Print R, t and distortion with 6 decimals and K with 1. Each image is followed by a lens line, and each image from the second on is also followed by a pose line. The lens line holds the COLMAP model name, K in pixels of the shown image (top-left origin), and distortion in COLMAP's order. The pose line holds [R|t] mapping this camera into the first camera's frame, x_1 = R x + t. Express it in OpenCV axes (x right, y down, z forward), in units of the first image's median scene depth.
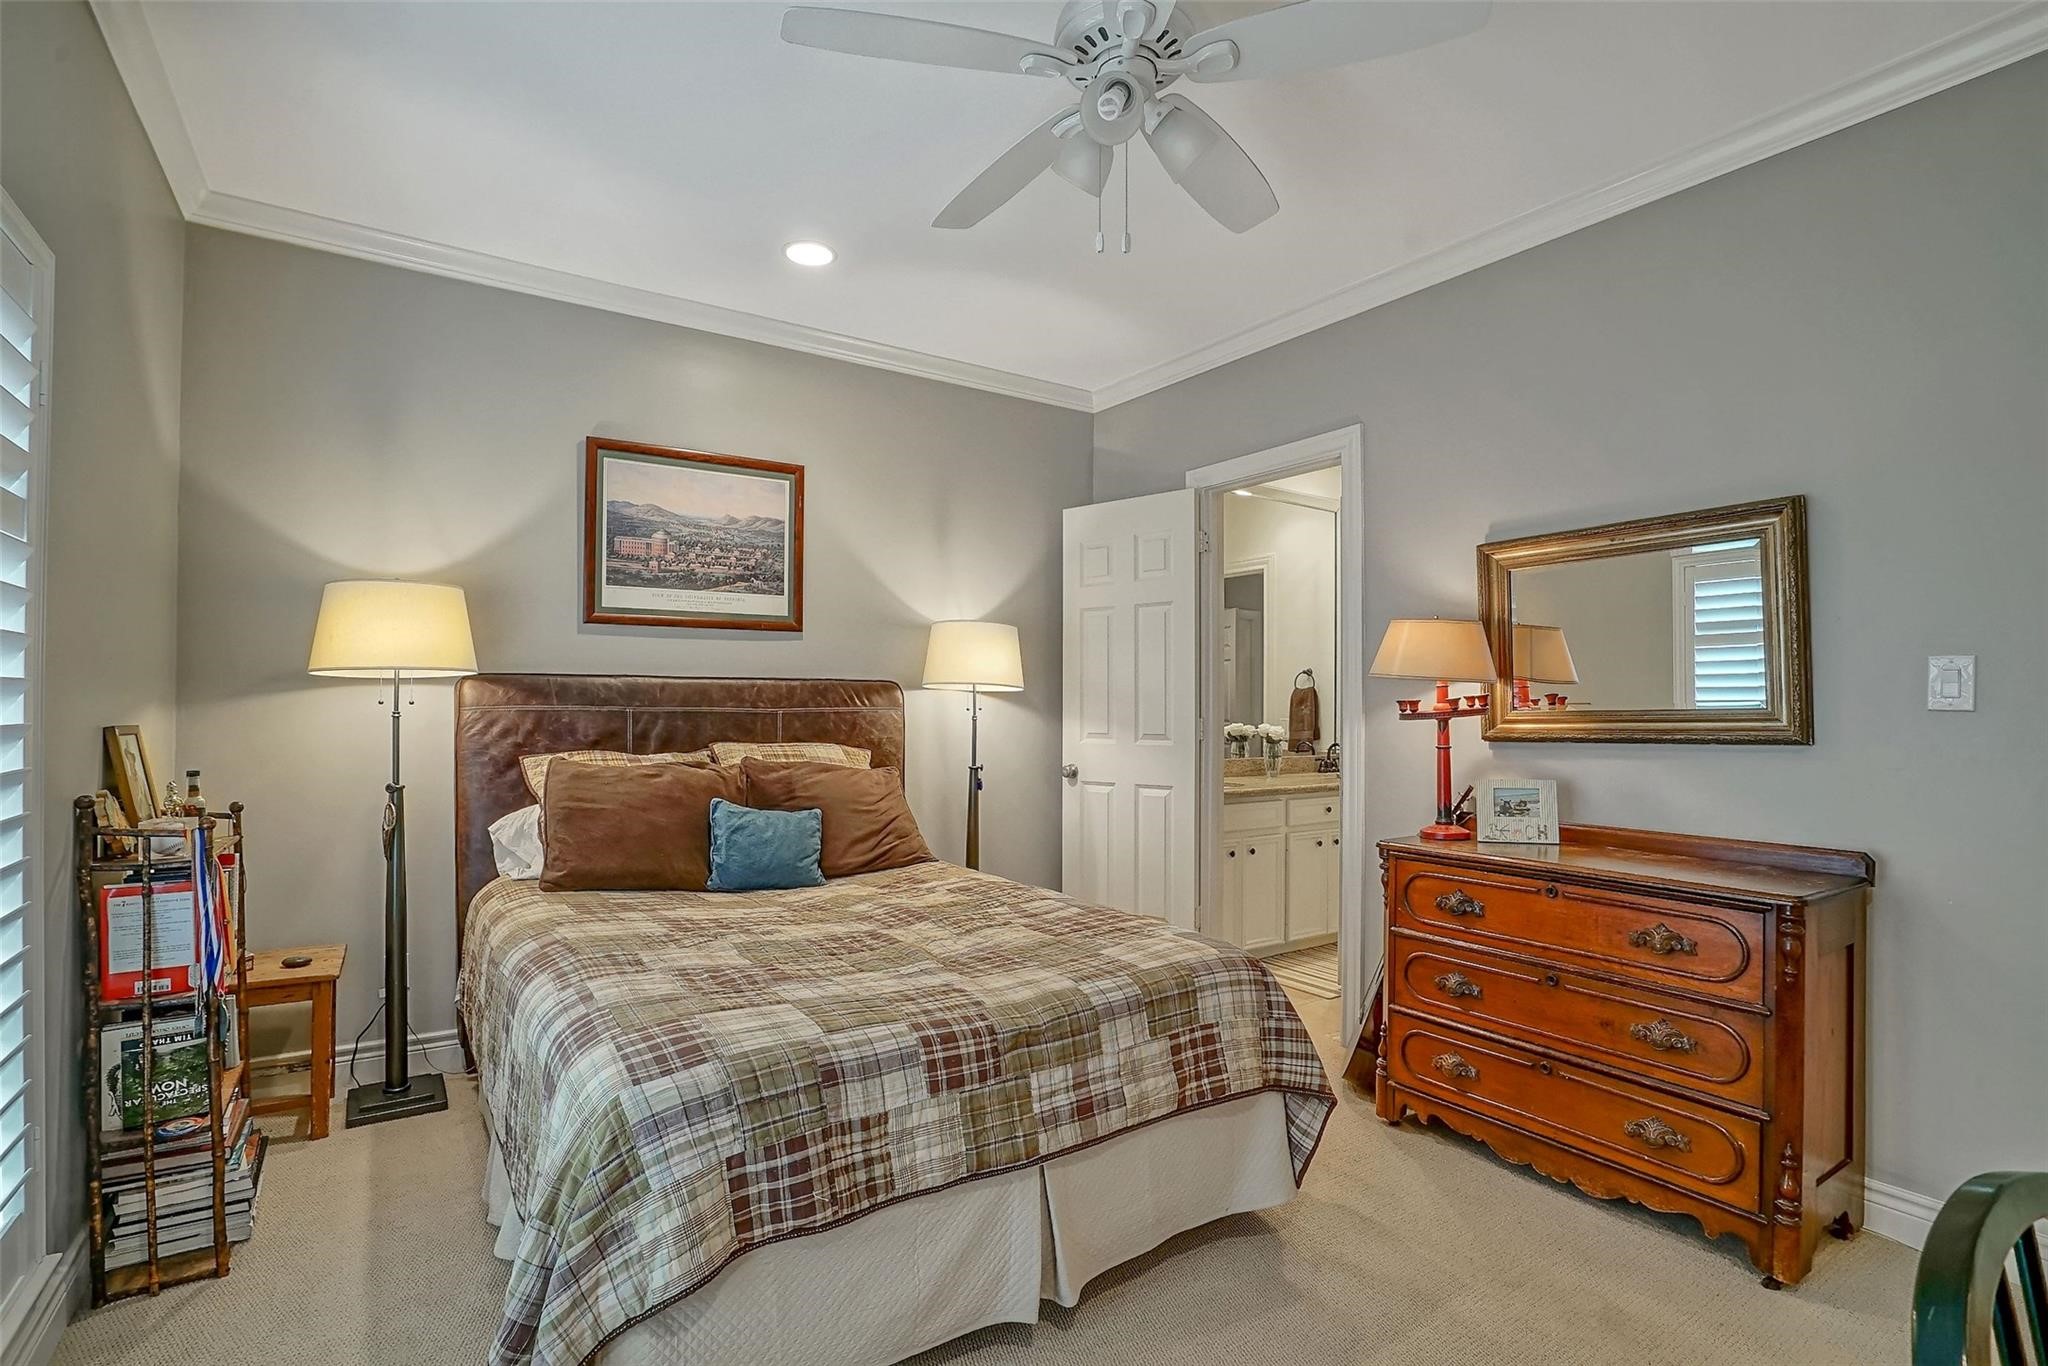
lens RADIAL K [[965.9, 0, 1035.1], [0, 965.9, 692.9], [0, 0, 1]] dist [-0.051992, 0.019272]
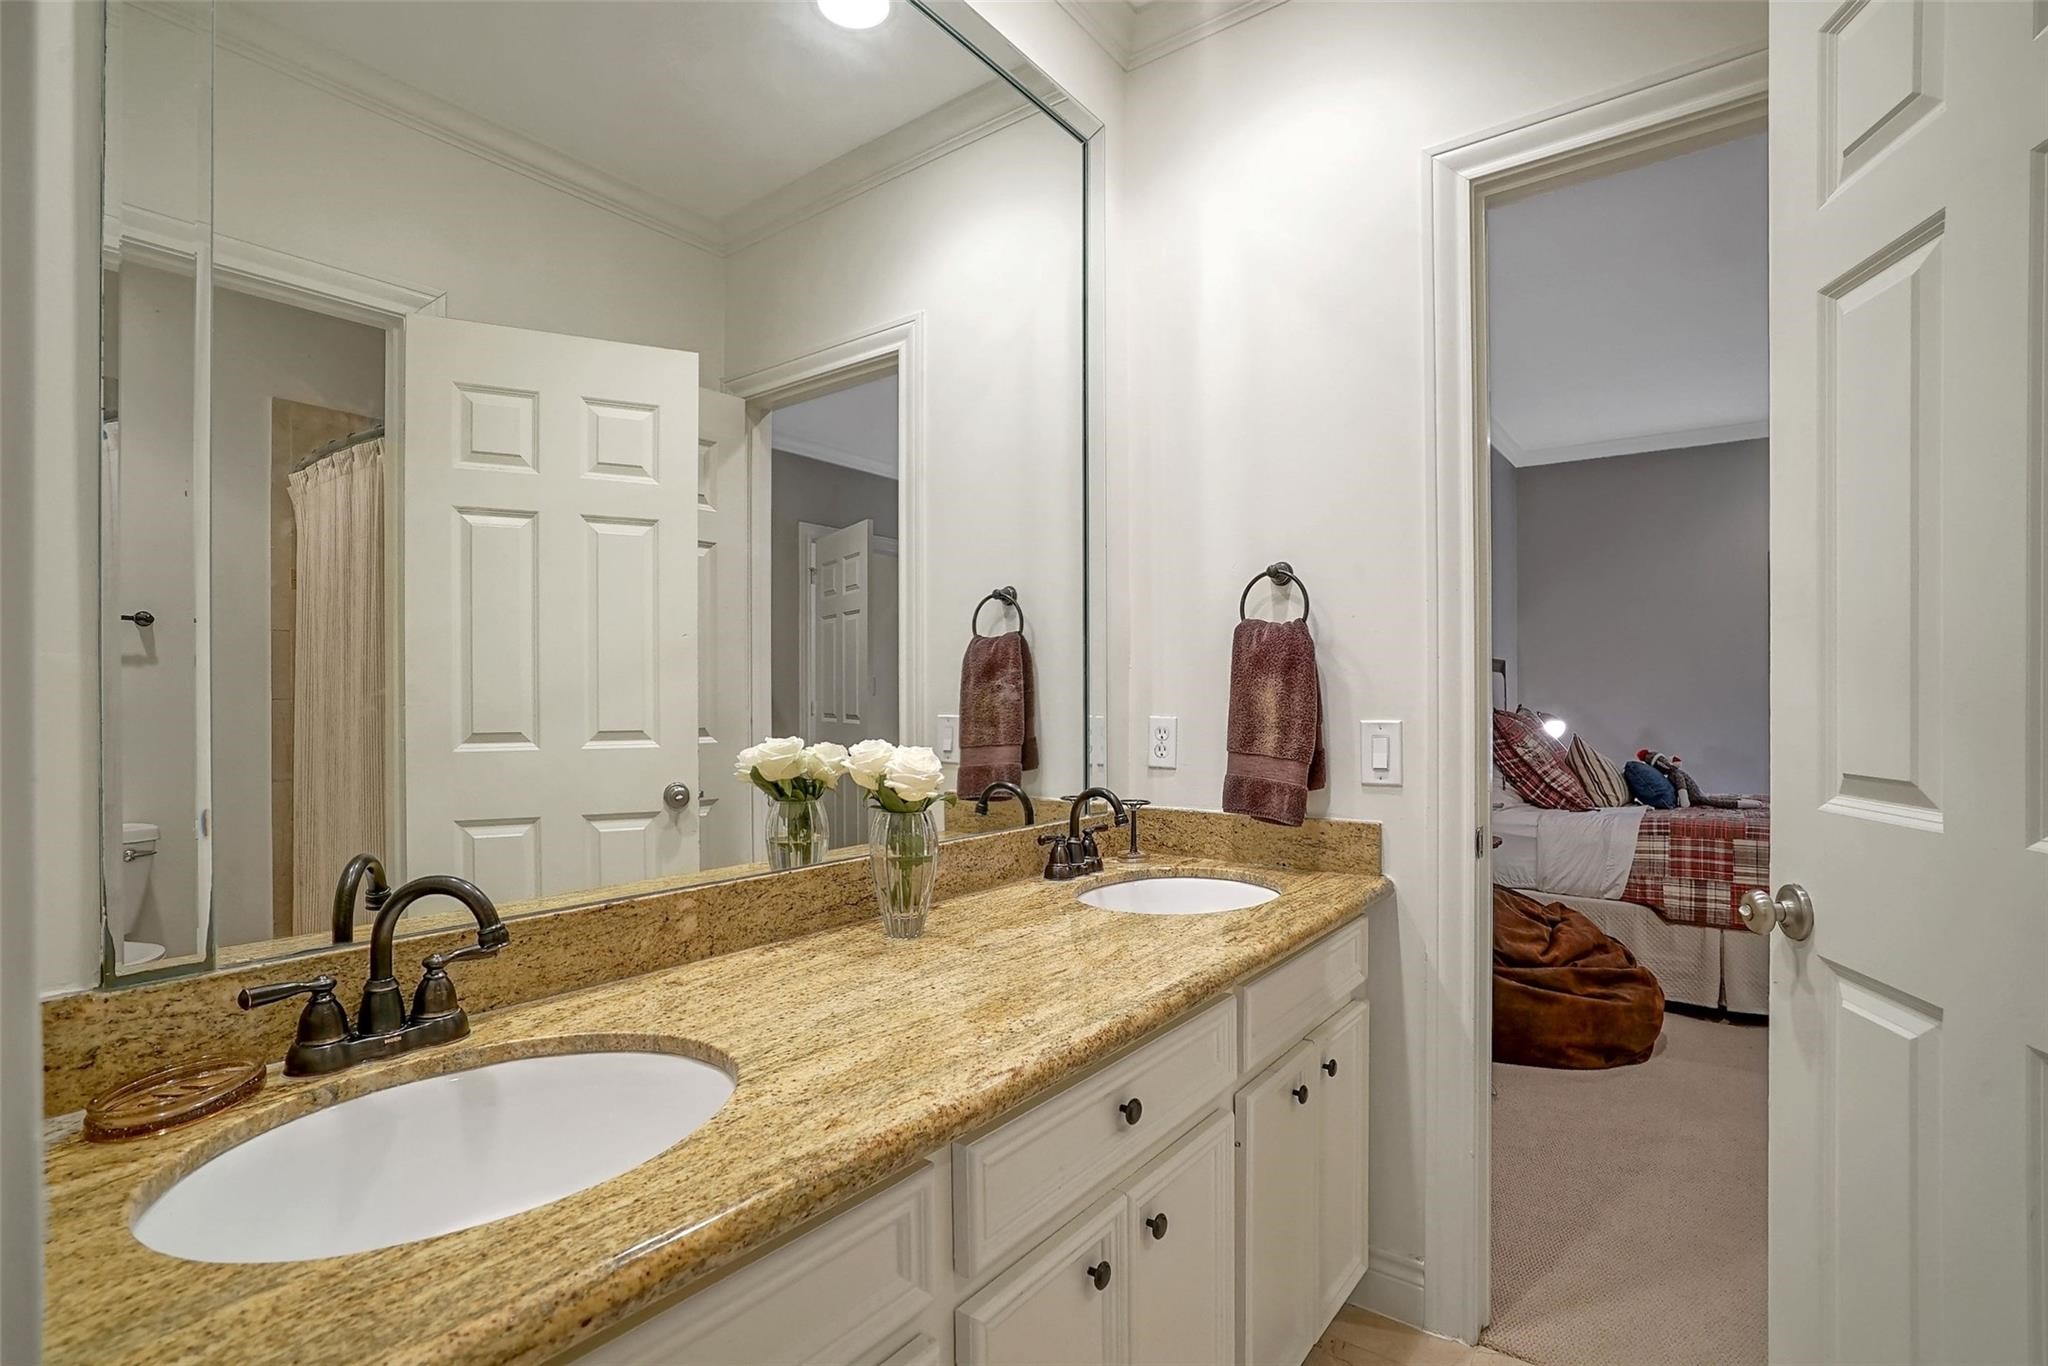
lens RADIAL K [[965.9, 0, 1030.9], [0, 965.9, 699.1], [0, 0, 1]] dist [-0.051992, 0.019272]
pose [[0.944698, -0.007959, 0.327845, 0.193524], [0.003673, 0.999900, 0.013692, 0.017287], [-0.327921, -0.011730, 0.944632, 0.736659]]
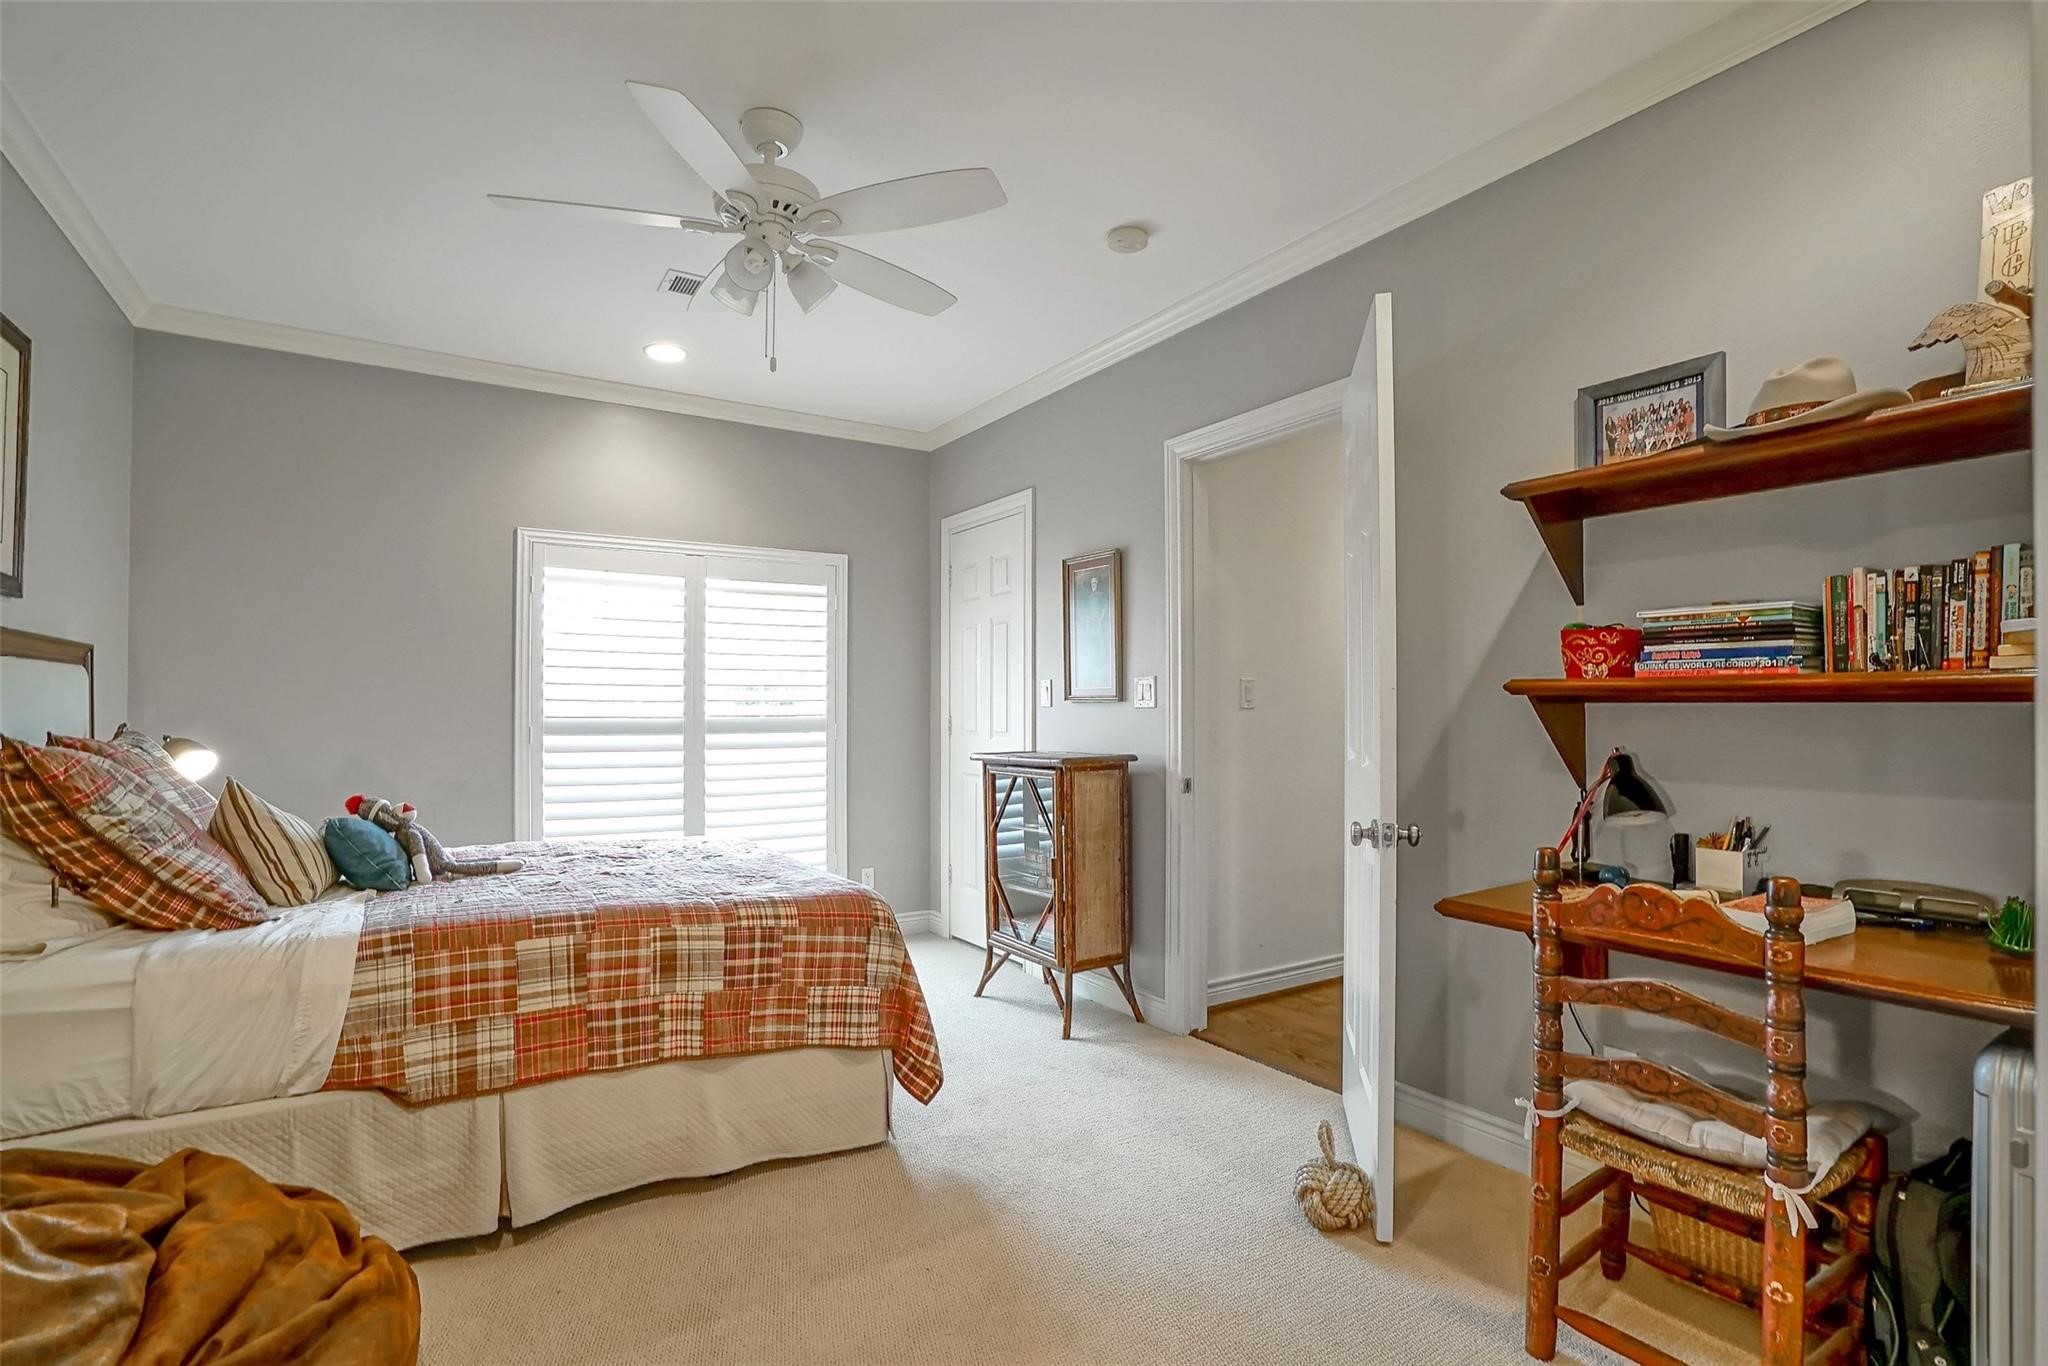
lens RADIAL K [[965.9, 0, 1036.3], [0, 965.9, 693.7], [0, 0, 1]] dist [-0.051992, 0.019272]
pose [[0.020557, 0.014347, 0.999686, 0.253303], [-0.008155, 0.999866, -0.014182, 0.018645], [-0.999755, -0.007861, 0.020671, 0.786716]]
